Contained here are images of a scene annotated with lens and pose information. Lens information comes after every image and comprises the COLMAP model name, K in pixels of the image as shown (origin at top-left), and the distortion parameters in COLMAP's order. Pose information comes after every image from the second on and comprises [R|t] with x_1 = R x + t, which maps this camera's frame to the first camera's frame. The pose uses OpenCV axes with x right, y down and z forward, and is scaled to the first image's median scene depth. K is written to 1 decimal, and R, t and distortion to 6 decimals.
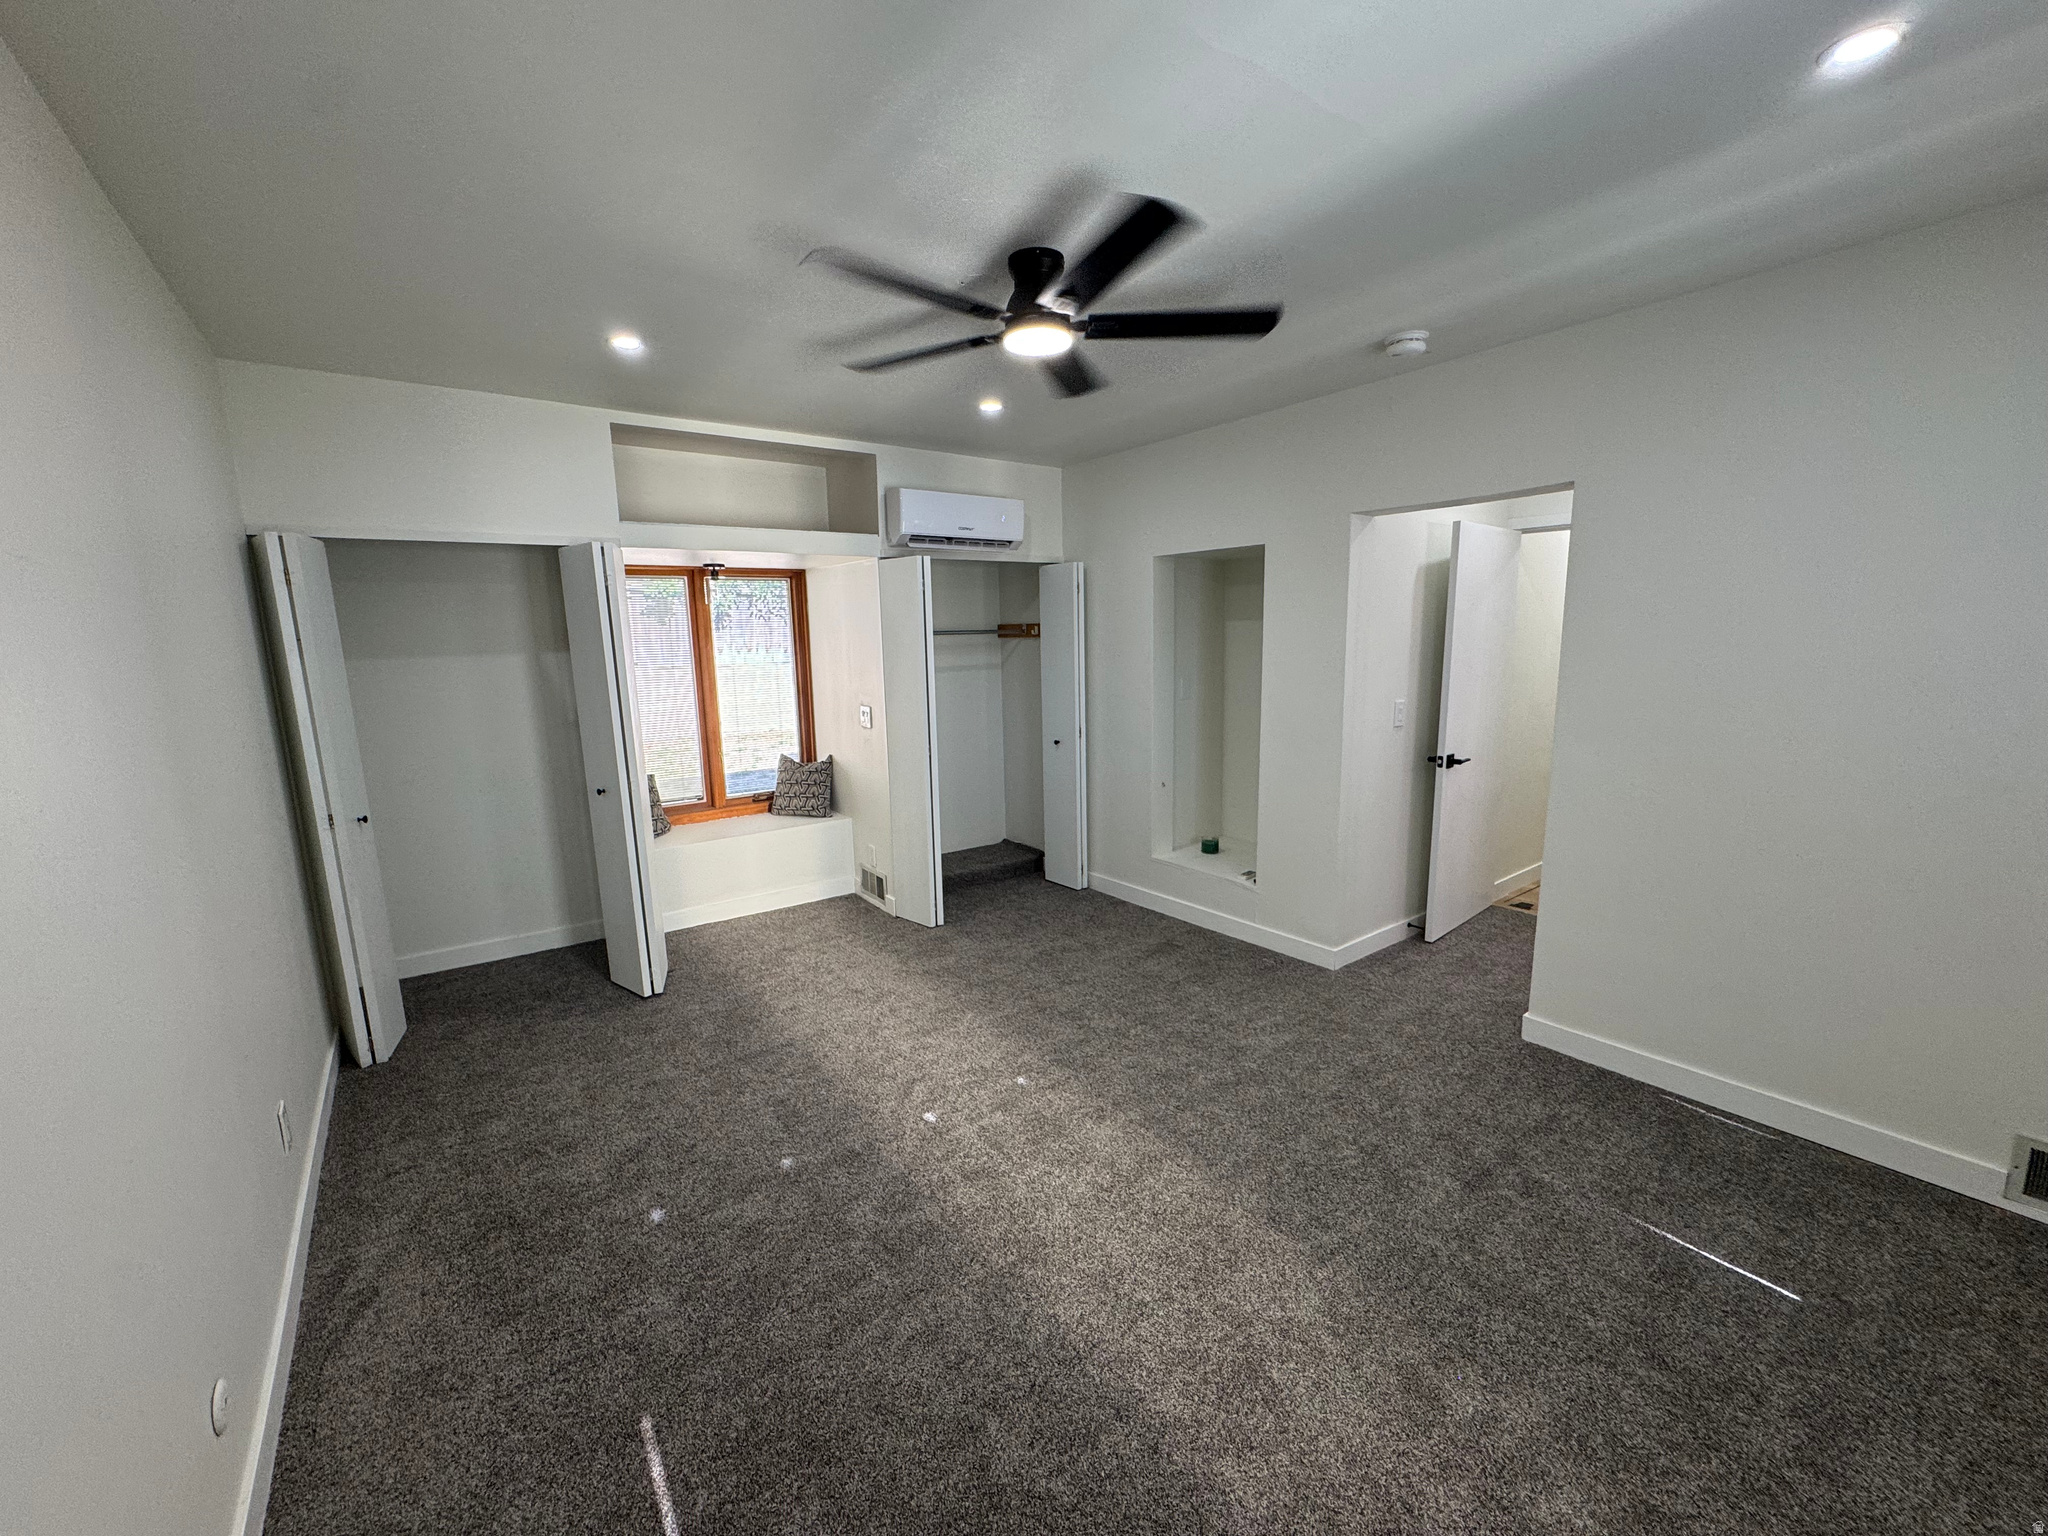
lens RADIAL K [[814.4, 0, 1025.6], [0, 814.4, 776.9], [0, 0, 1]] dist [-0.001291, -0.000132]
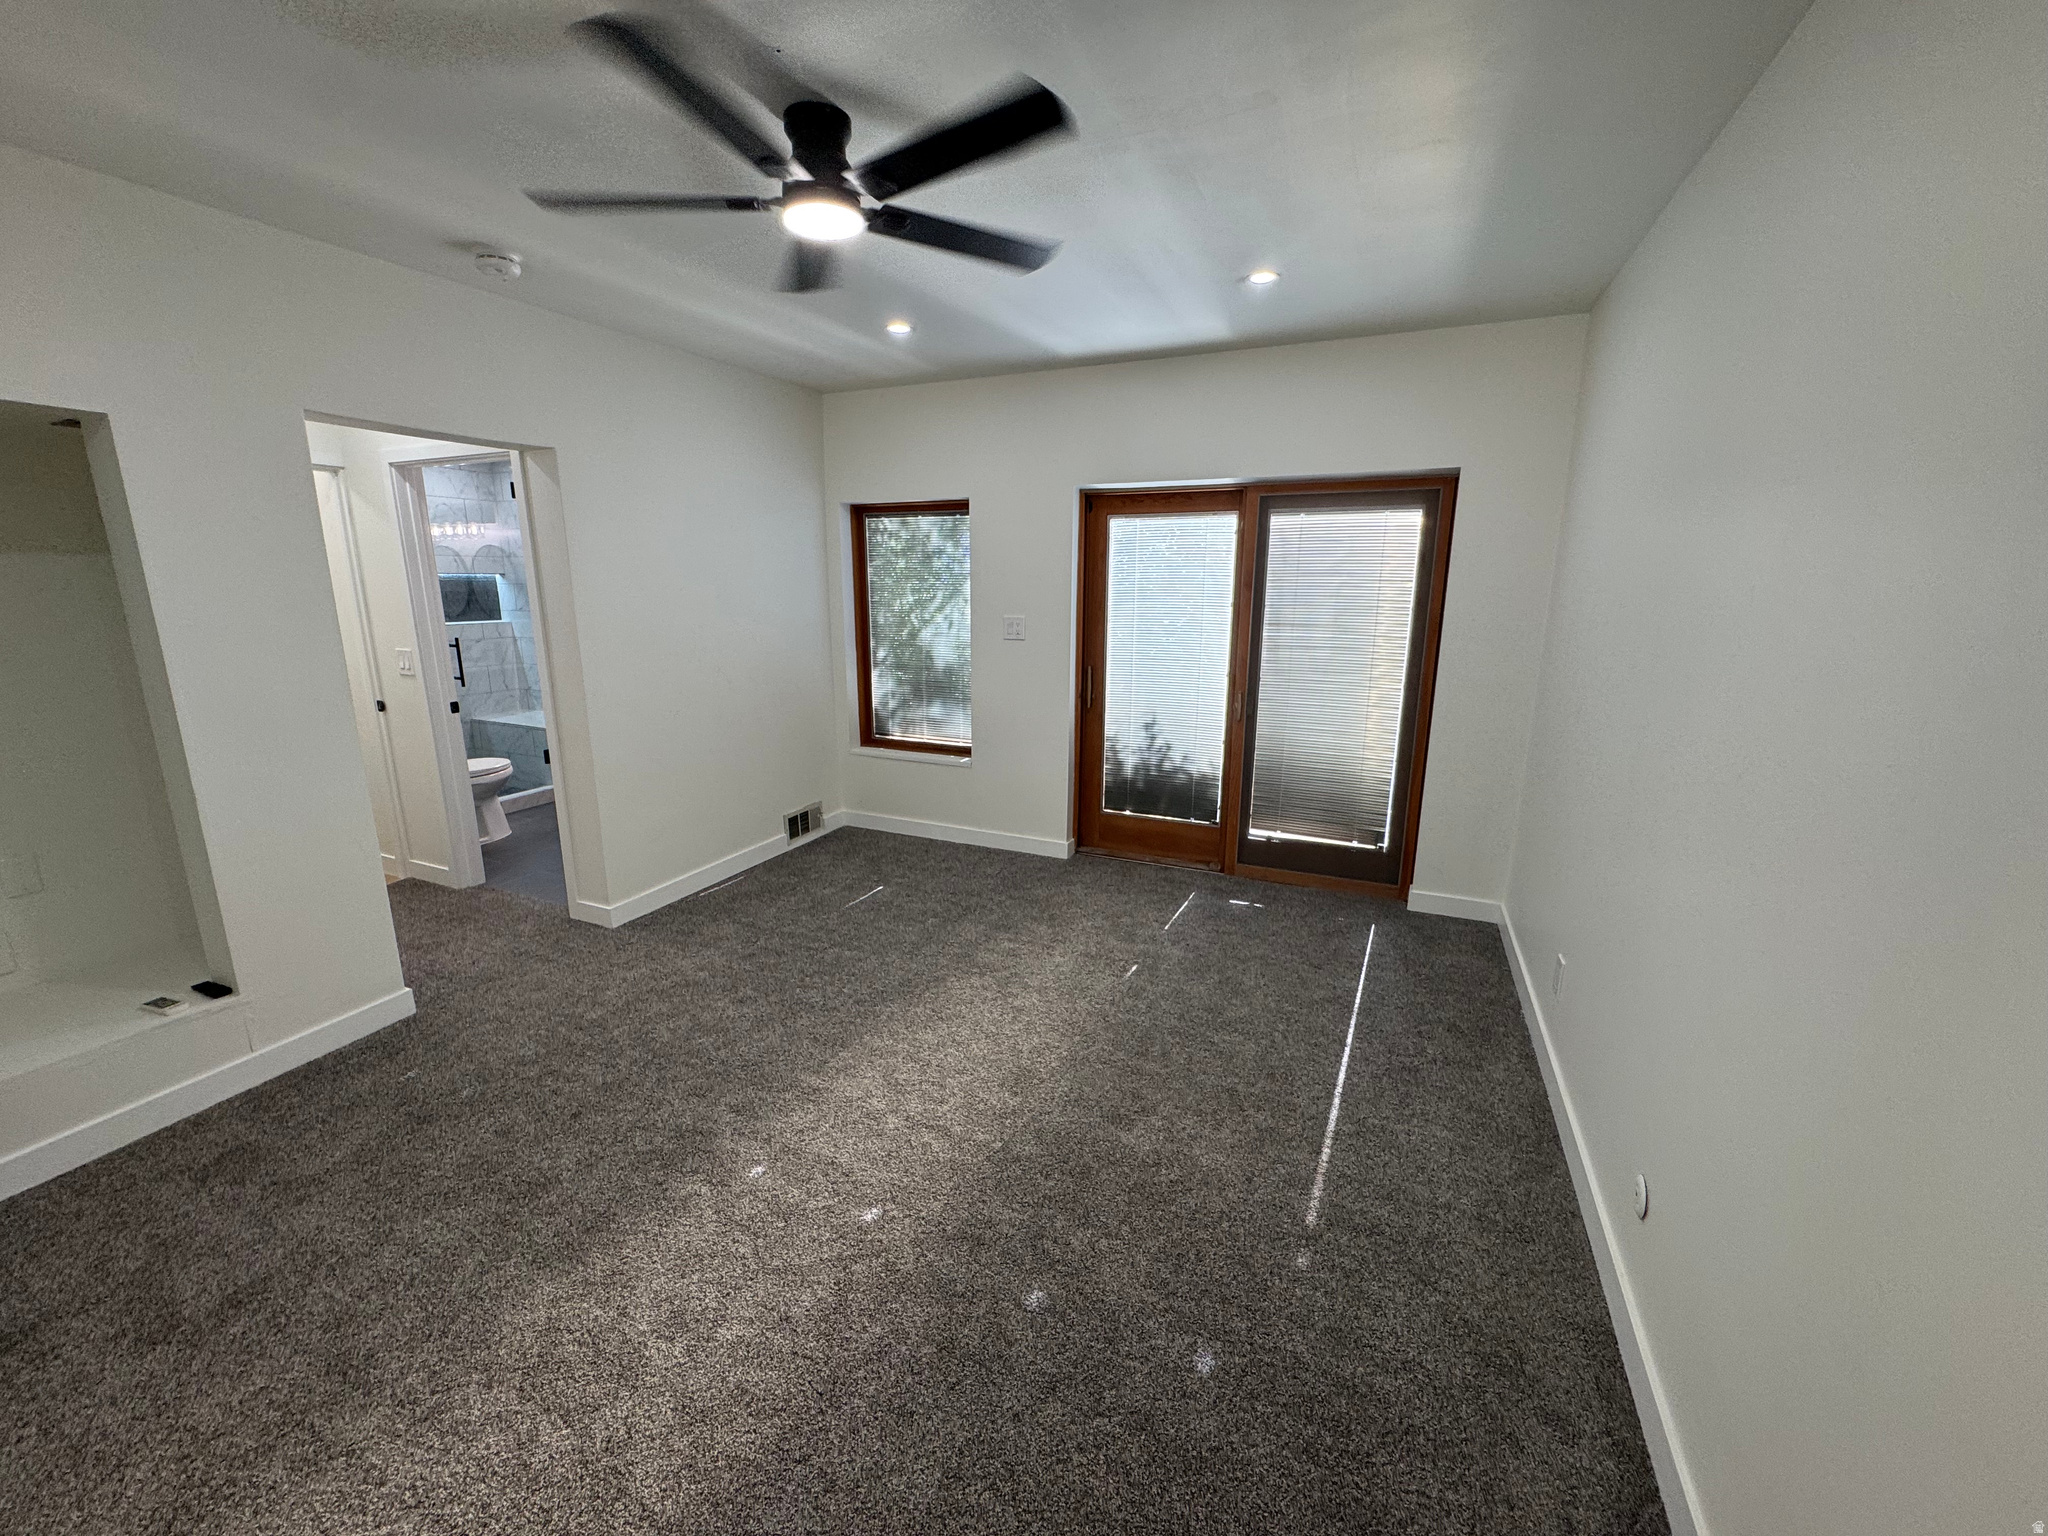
lens RADIAL K [[814.4, 0, 1025.6], [0, 814.4, 776.9], [0, 0, 1]] dist [-0.001291, -0.000132]
pose [[-0.498388, -0.185475, 0.846882, -0.668999], [0.152210, 0.942954, 0.296091, -0.149263], [-0.853488, 0.276472, -0.441726, 0.981940]]
